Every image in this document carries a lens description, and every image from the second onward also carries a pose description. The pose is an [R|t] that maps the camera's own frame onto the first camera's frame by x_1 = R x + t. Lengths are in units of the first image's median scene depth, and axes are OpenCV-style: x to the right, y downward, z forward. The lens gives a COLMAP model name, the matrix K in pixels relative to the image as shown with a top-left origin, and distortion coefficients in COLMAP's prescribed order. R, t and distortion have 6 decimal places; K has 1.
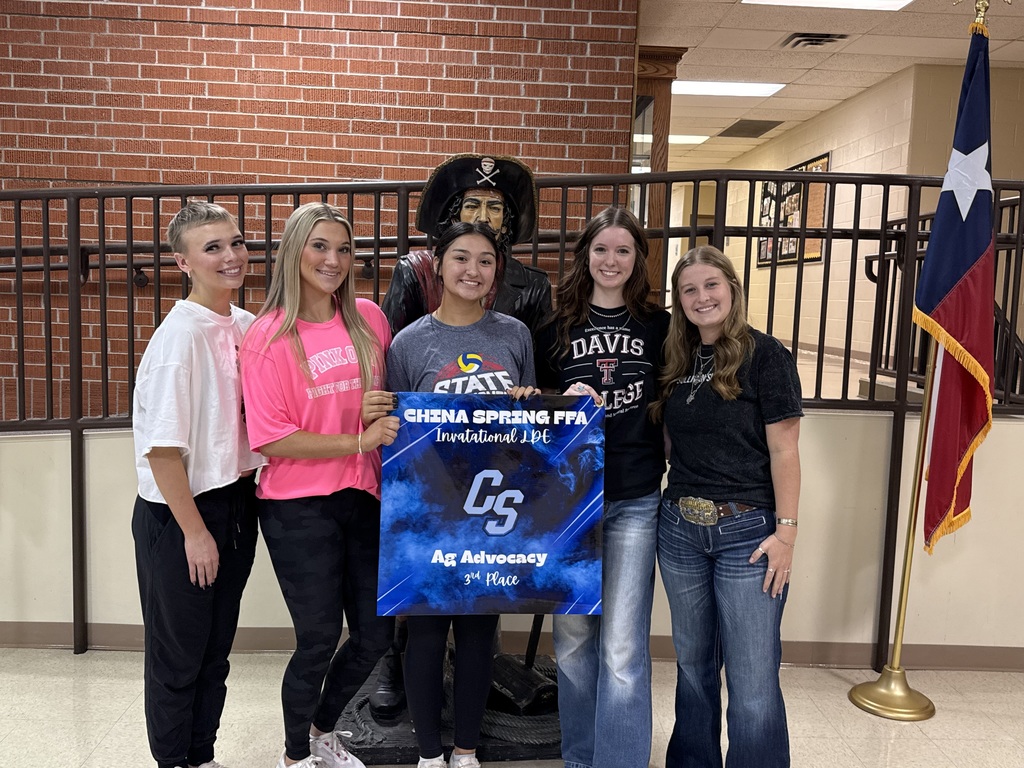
lens RADIAL K [[945.9, 0, 527.4], [0, 945.9, 383.3], [0, 0, 1]] dist [0.054215, -0.111474]
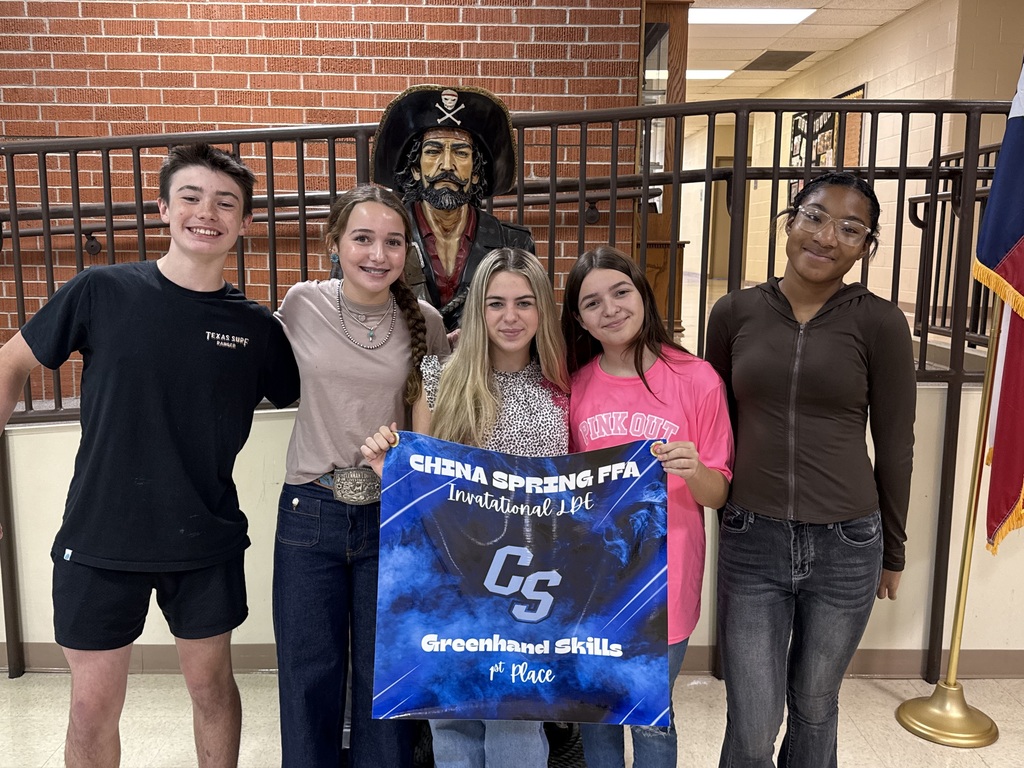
lens RADIAL K [[945.9, 0, 535.8], [0, 945.9, 385.5], [0, 0, 1]] dist [0.054215, -0.111474]
pose [[0.999471, -0.022111, -0.023858, 0.028737], [0.023375, 0.998263, 0.054083, -0.017372], [0.022621, -0.054612, 0.998251, 0.110726]]
